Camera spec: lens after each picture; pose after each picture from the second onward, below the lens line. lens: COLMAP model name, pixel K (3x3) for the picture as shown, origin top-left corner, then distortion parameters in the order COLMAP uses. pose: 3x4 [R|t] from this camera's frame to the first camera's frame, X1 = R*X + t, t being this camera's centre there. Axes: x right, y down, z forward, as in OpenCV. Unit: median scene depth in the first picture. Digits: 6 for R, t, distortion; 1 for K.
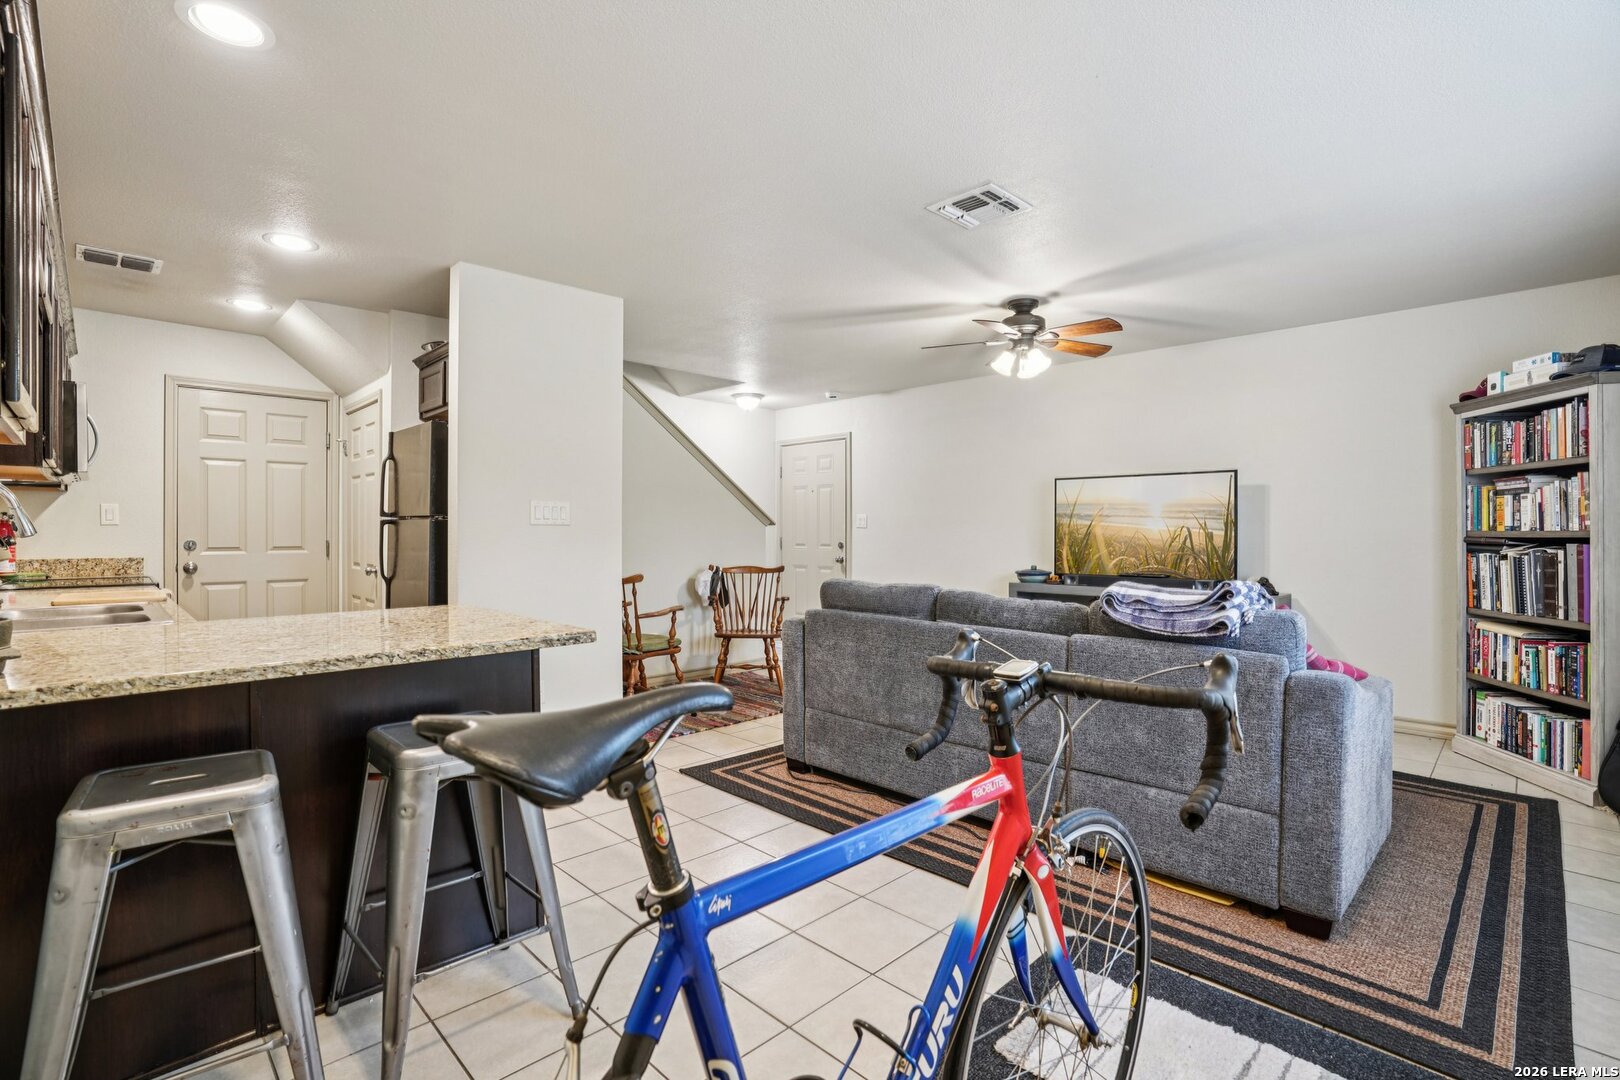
lens RADIAL K [[762.8, 0, 805.9], [0, 762.8, 531.7], [0, 0, 1]] dist [-0.069664, 0.030674]
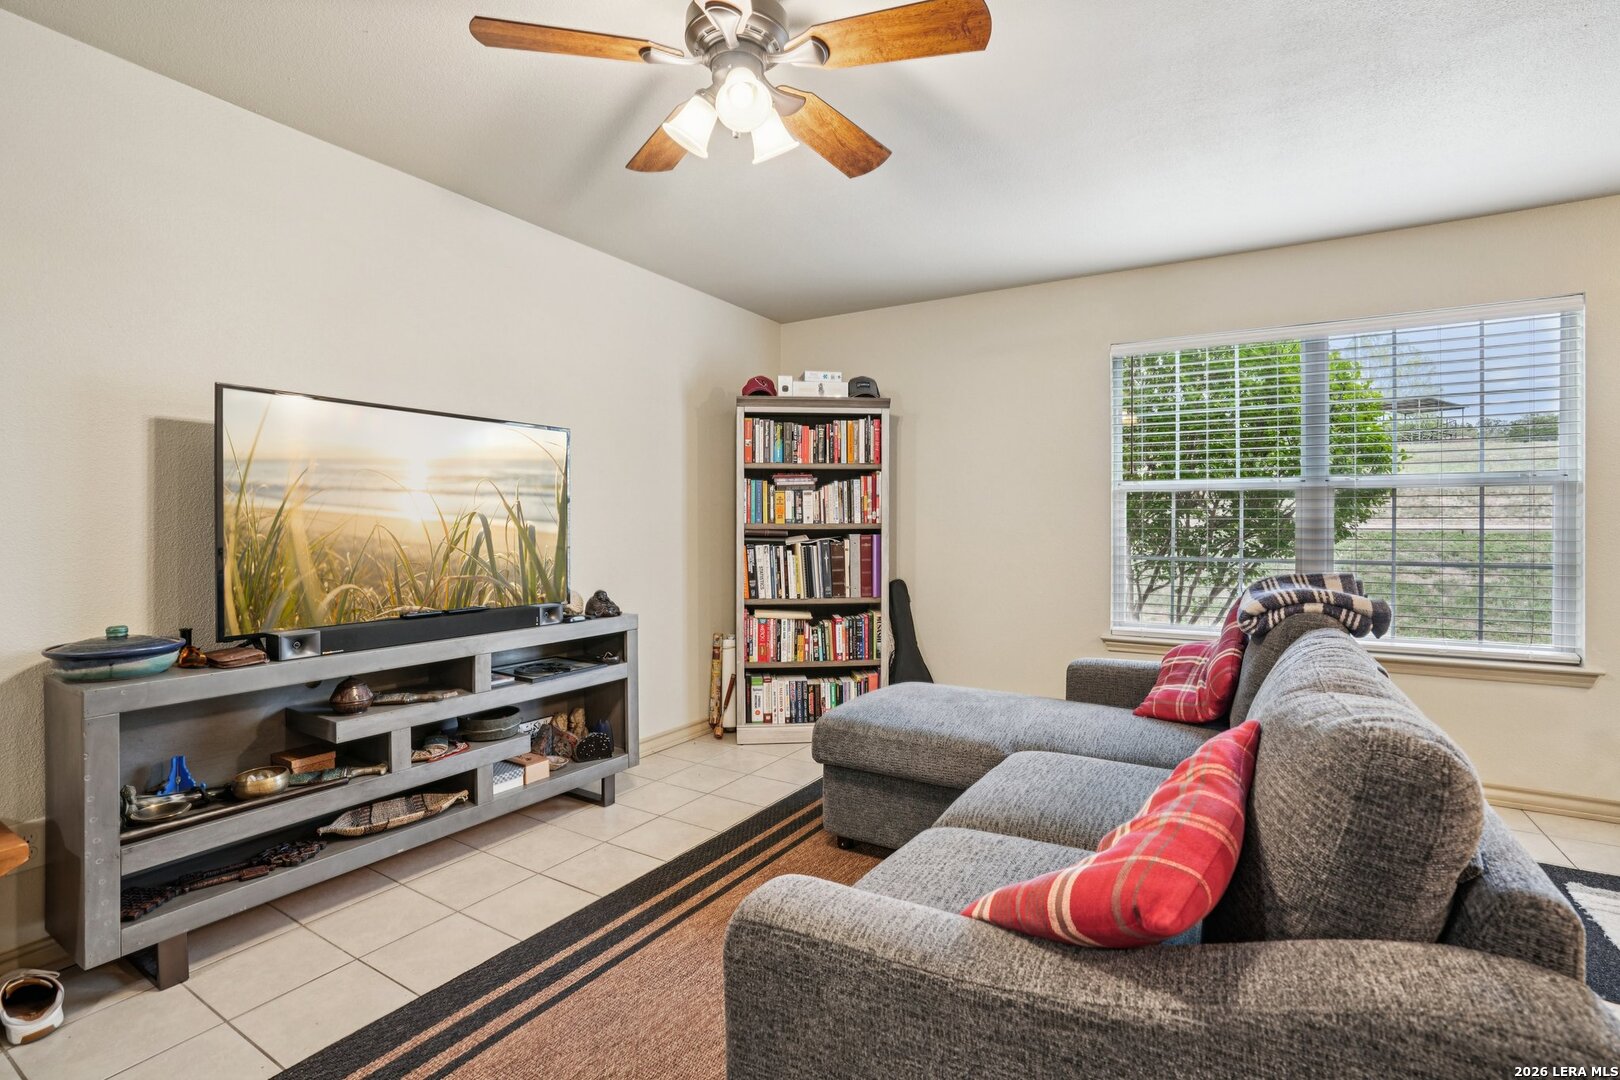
lens RADIAL K [[762.8, 0, 805.9], [0, 762.8, 531.7], [0, 0, 1]] dist [-0.069664, 0.030674]
pose [[-0.226149, -0.008963, 0.974052, -0.153619], [0.002164, 0.999951, 0.009704, -0.000084], [-0.974090, 0.004302, -0.226118, 1.235603]]
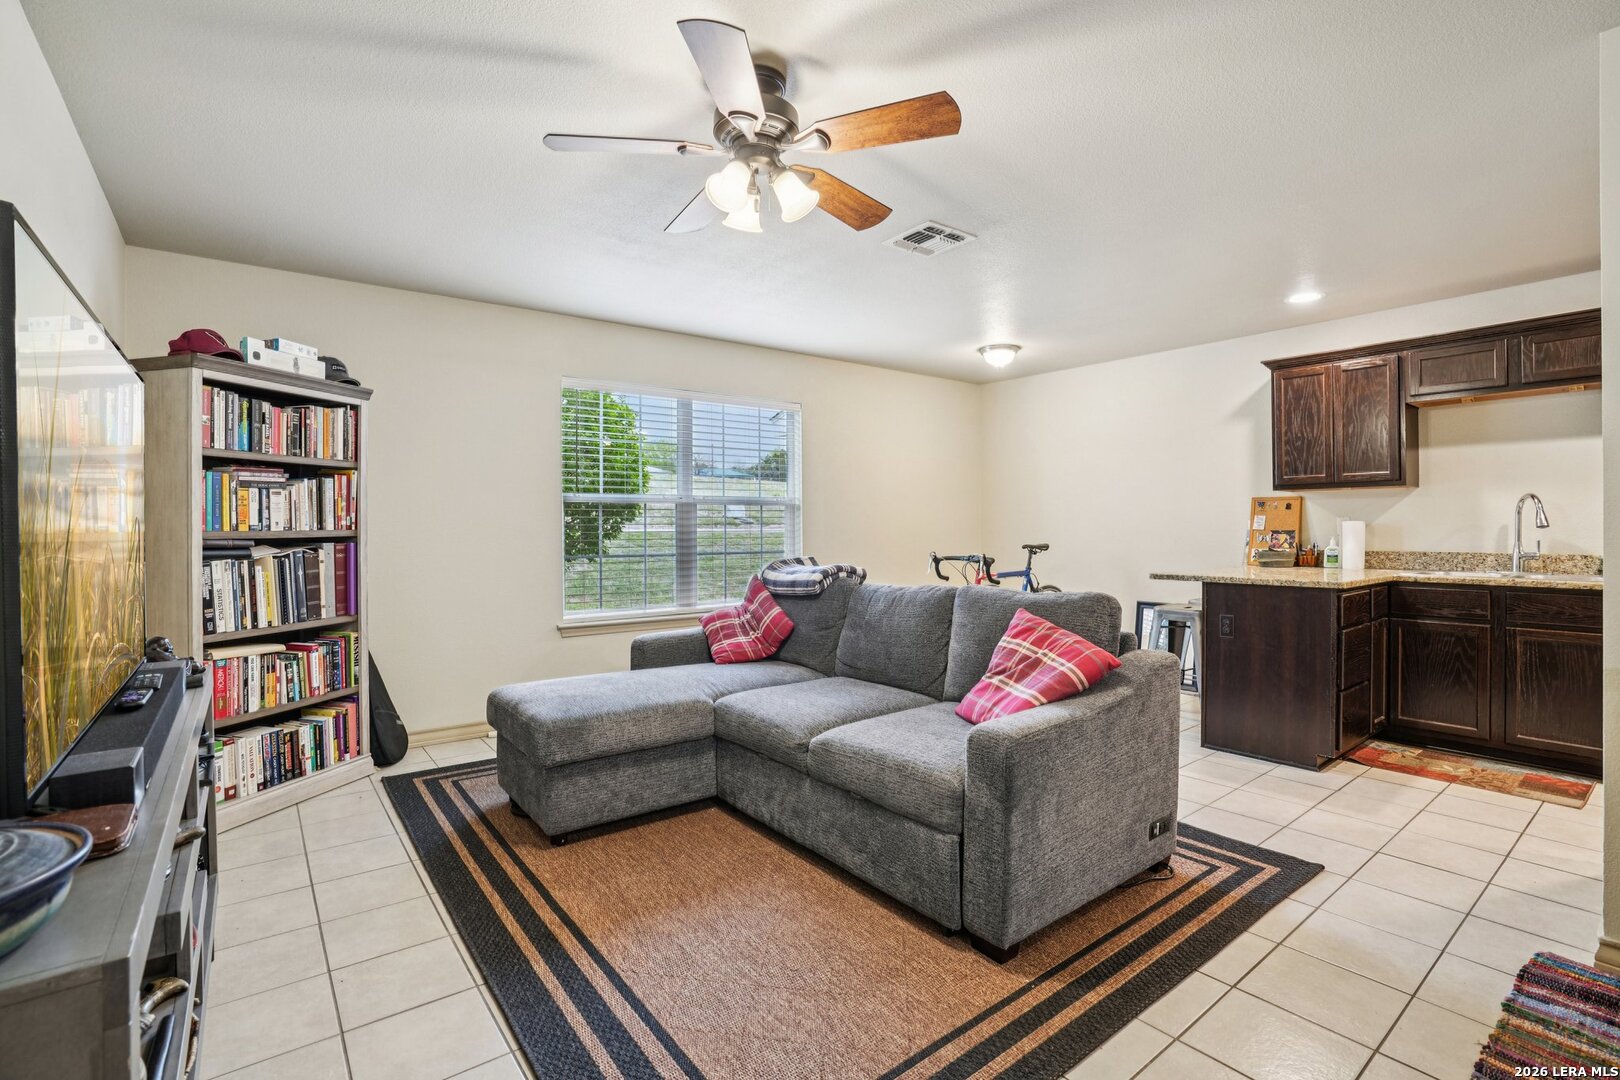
lens RADIAL K [[762.8, 0, 805.9], [0, 762.8, 531.7], [0, 0, 1]] dist [-0.069664, 0.030674]
pose [[-0.991372, 0.005787, 0.130950, 0.221350], [0.006913, 0.999943, 0.008139, -0.002804], [-0.130895, 0.008974, -0.991356, 1.761873]]
